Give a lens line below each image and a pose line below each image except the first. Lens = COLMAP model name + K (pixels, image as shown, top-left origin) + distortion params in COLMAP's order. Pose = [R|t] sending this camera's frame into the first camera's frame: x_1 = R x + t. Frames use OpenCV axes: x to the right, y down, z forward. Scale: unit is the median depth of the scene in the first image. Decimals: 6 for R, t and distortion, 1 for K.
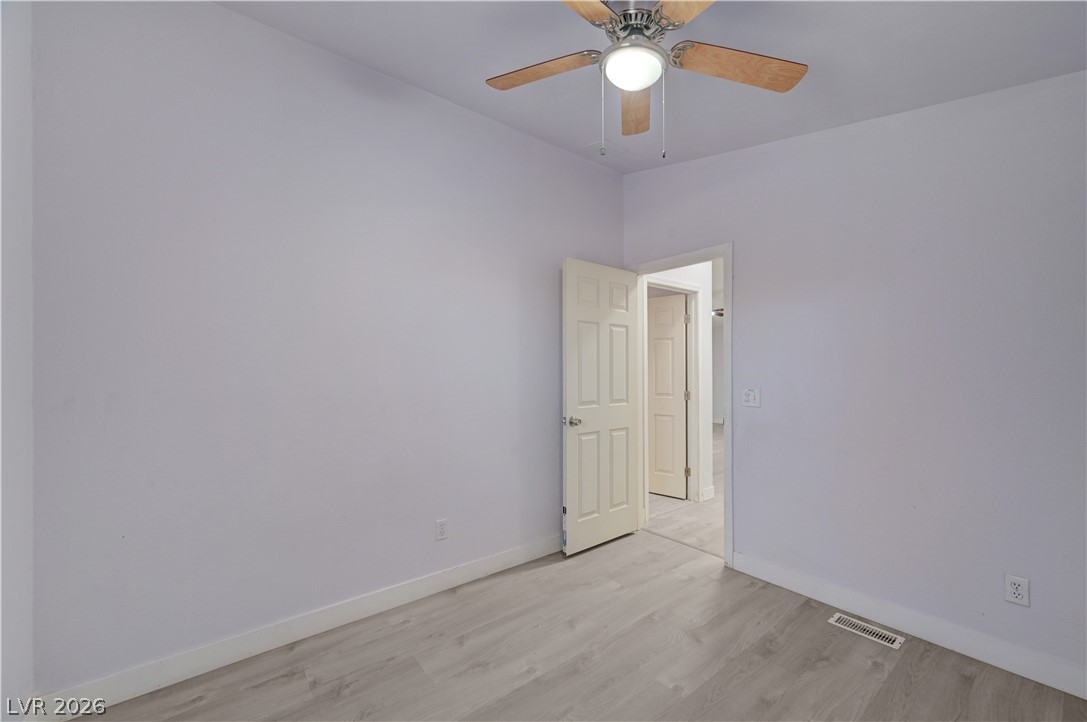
lens RADIAL K [[430.5, 0, 549.2], [0, 430.5, 370.3], [0, 0, 1]] dist [0.000286, 0.000424]
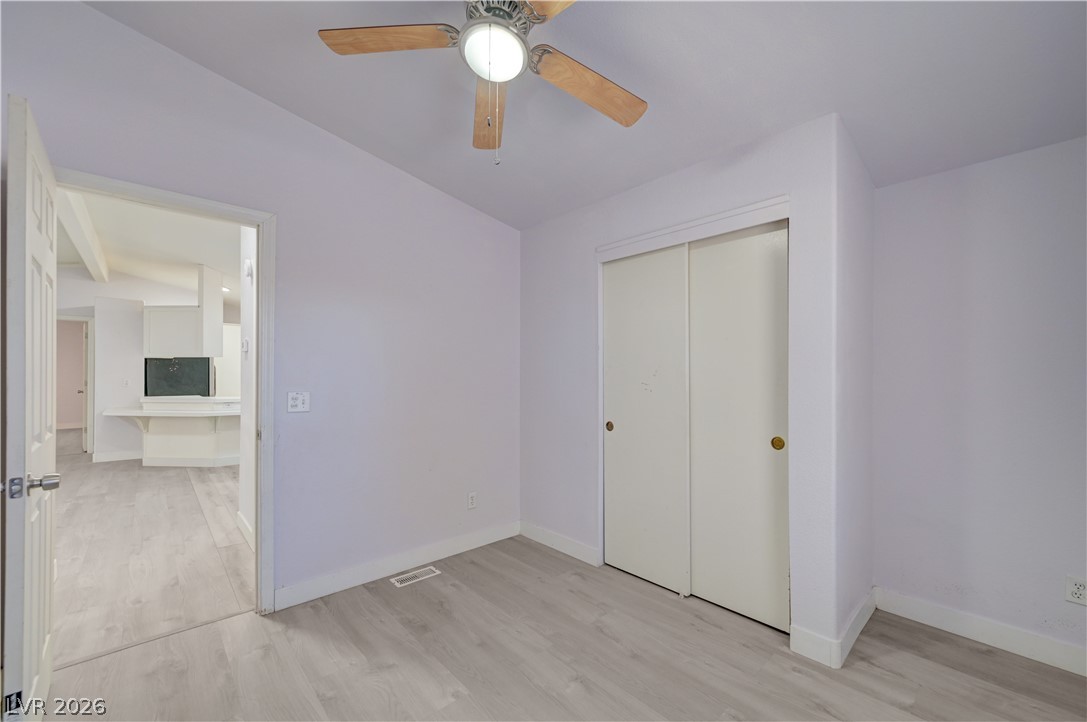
lens RADIAL K [[435.2, 0, 547.0], [0, 435.2, 373.7], [0, 0, 1]] dist [-0.000531, 0.000083]
pose [[-0.061975, 0.003493, 0.998072, -0.514886], [-0.004096, 0.999985, -0.003754, 0.008401], [-0.998069, -0.004321, -0.061960, 0.627799]]
